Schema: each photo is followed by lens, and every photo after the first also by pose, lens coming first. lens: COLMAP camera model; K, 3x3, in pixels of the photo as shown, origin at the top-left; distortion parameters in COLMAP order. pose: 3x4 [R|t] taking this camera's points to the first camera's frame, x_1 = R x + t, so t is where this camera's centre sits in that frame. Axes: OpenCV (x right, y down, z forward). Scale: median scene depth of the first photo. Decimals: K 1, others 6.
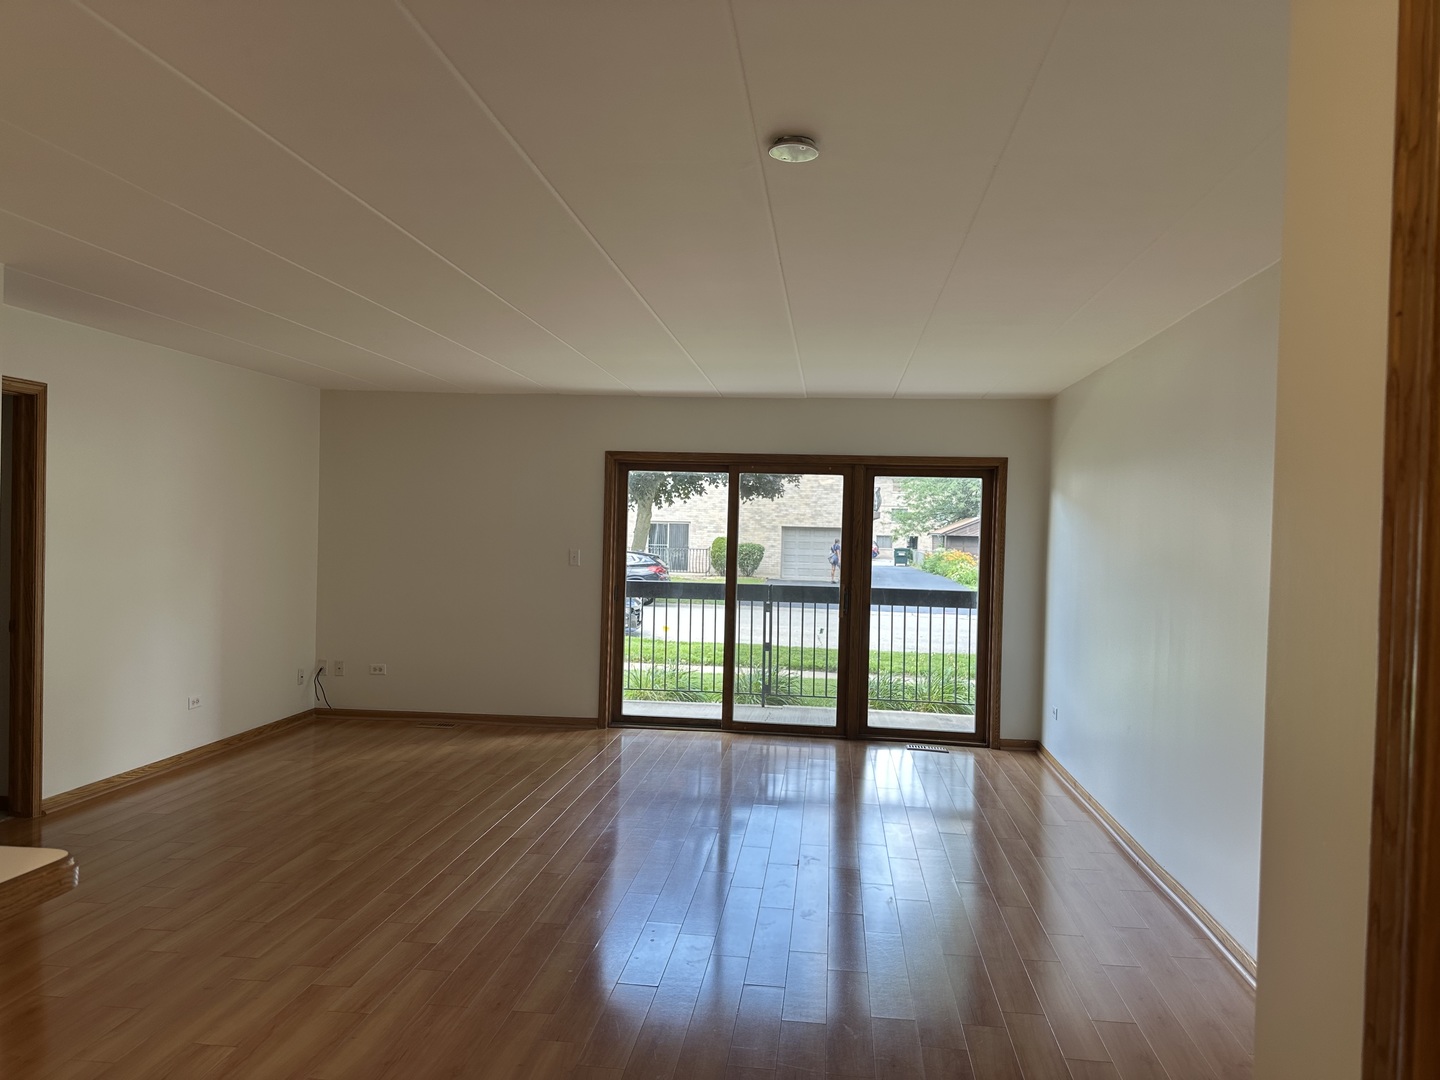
lens RADIAL K [[1012.6, 0, 731.7], [0, 1012.6, 542.2], [0, 0, 1]] dist [0.067463, -0.080994]
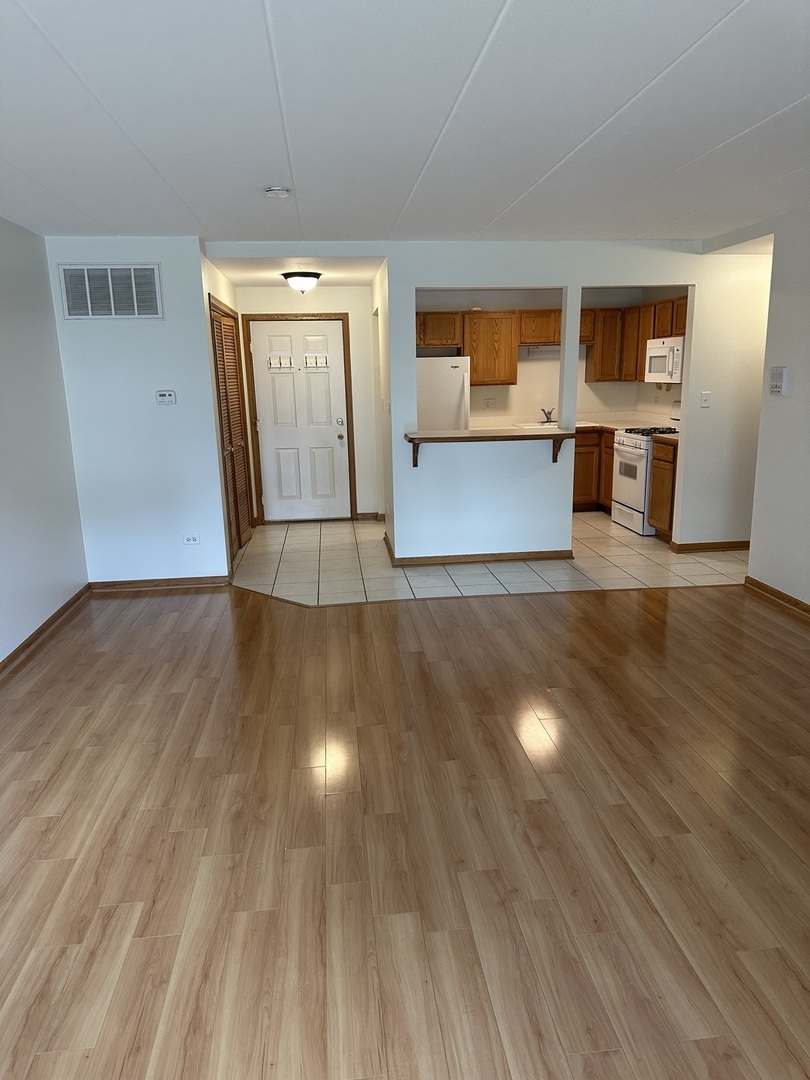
lens RADIAL K [[759.5, 0, 409.2], [0, 759.5, 551.0], [0, 0, 1]] dist [0.067463, -0.080994]
pose [[-0.978477, 0.043737, -0.201669, 0.065696], [-0.006065, 0.970764, 0.239961, -0.024722], [0.206268, 0.236019, -0.949604, 1.275127]]
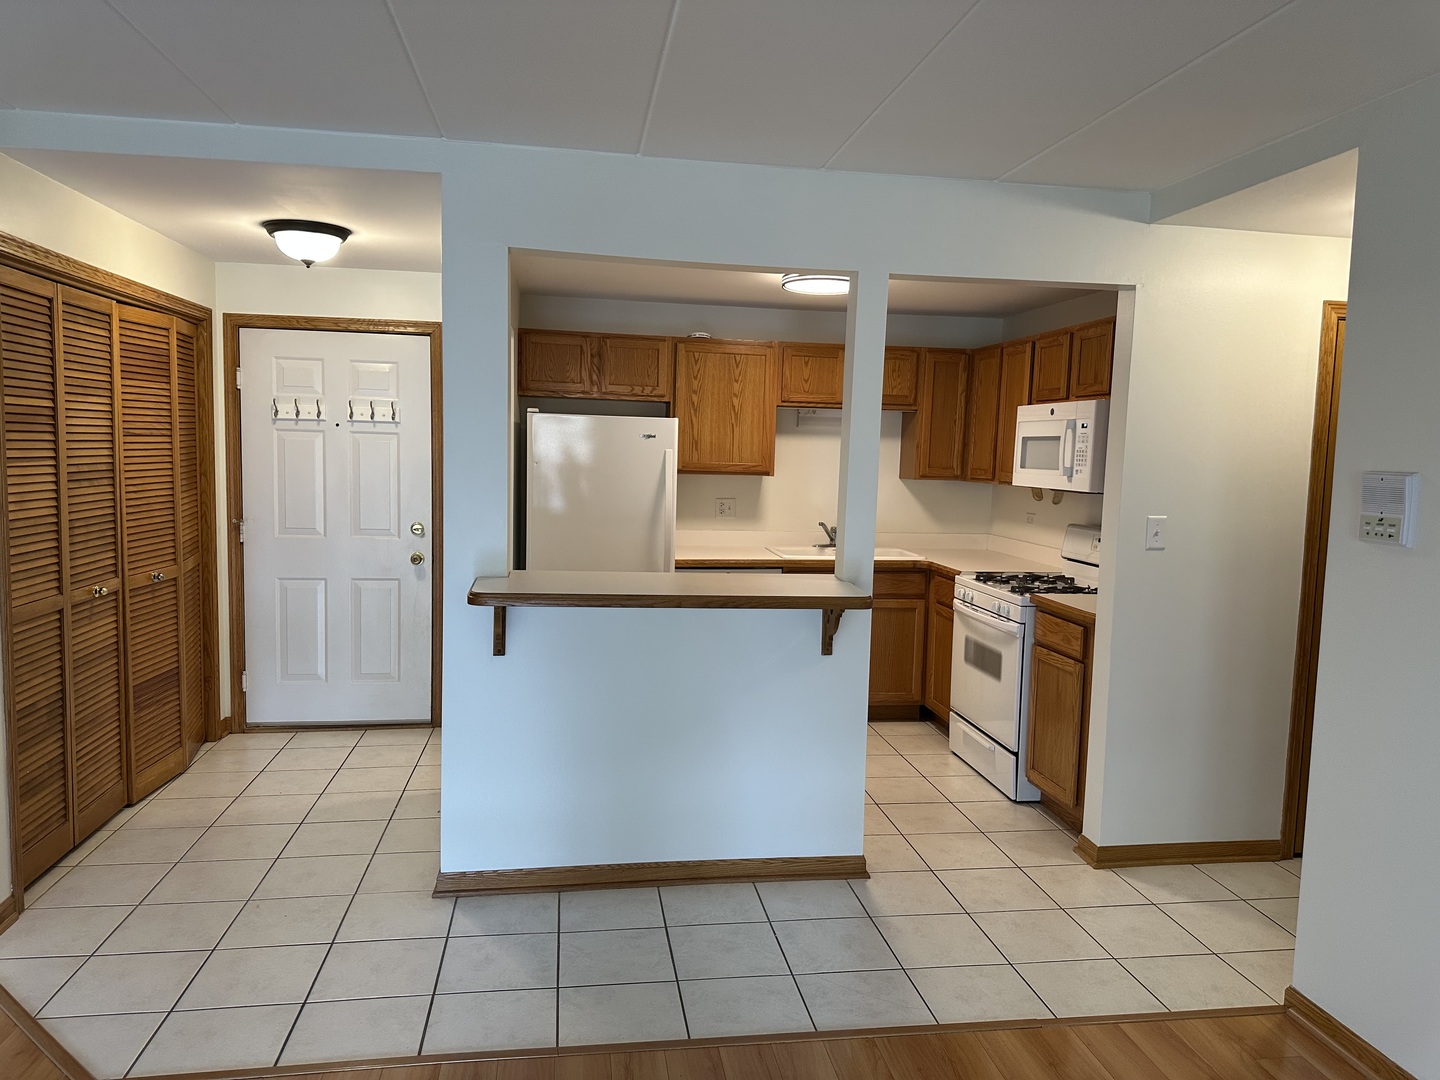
lens RADIAL K [[1012.6, 0, 734.1], [0, 1012.6, 536.4], [0, 0, 1]] dist [0.067463, -0.080994]
pose [[-0.964977, -0.030239, -0.260586, -0.146636], [-0.057118, 0.993722, 0.096199, -0.020389], [0.256041, 0.107714, -0.960646, 0.826764]]
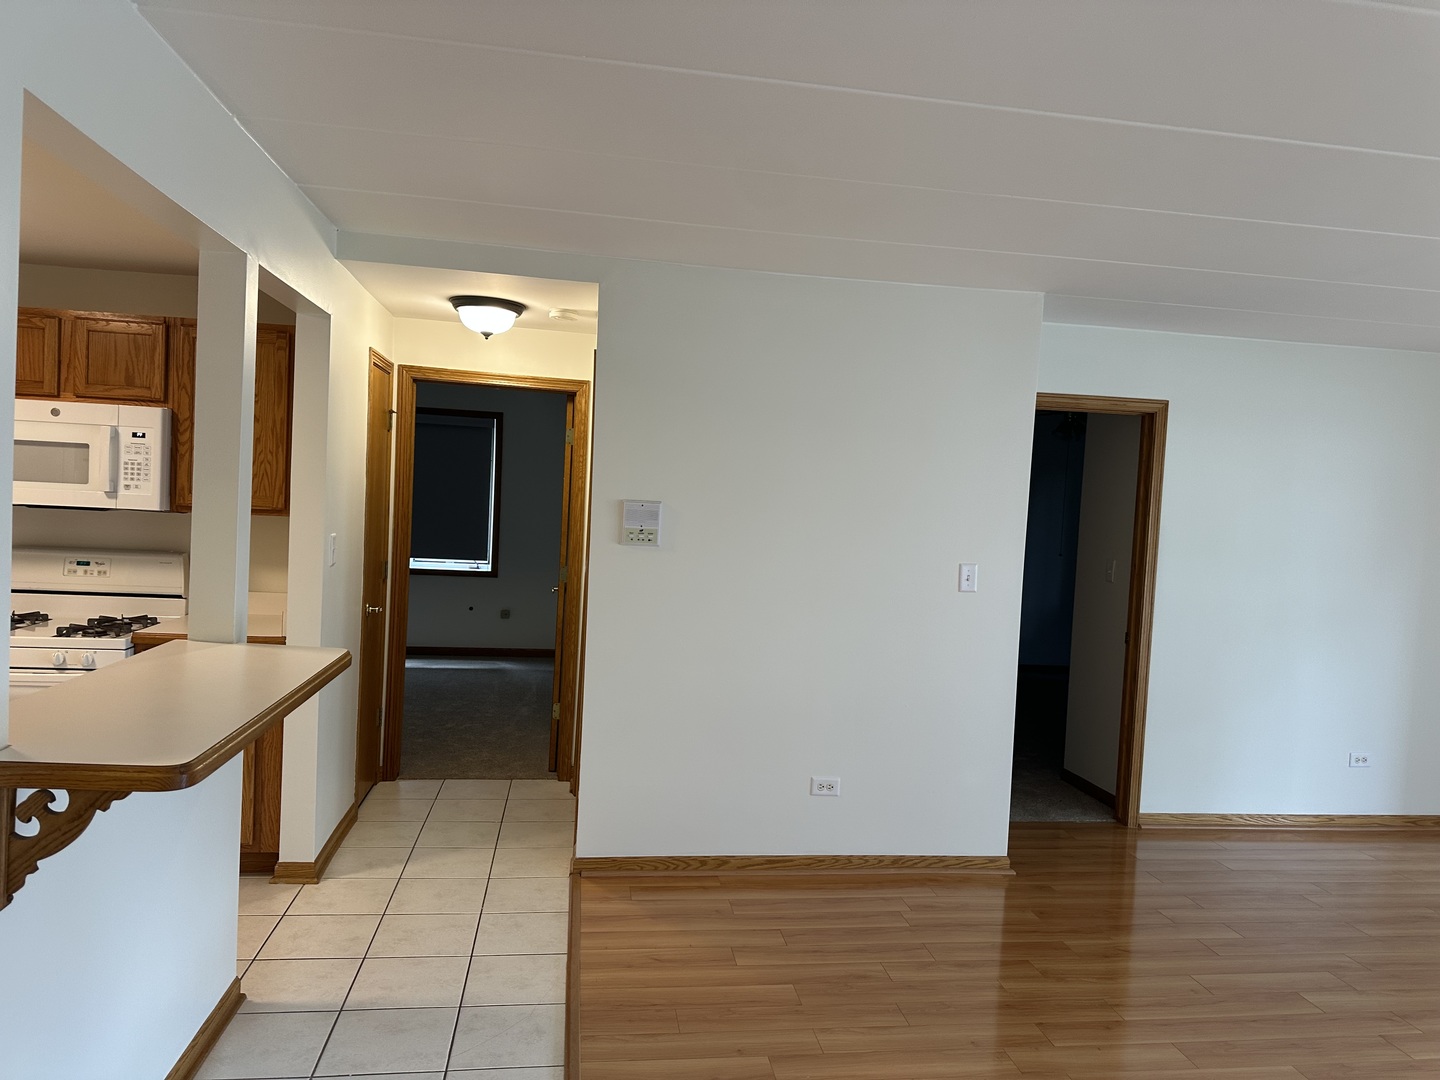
lens RADIAL K [[1012.6, 0, 729.5], [0, 1012.6, 538.2], [0, 0, 1]] dist [0.067463, -0.080994]
pose [[0.250655, 0.028181, -0.967666, 0.183755], [-0.059749, 0.998121, 0.013591, -0.007743], [0.966231, 0.054410, 0.251867, 0.322097]]
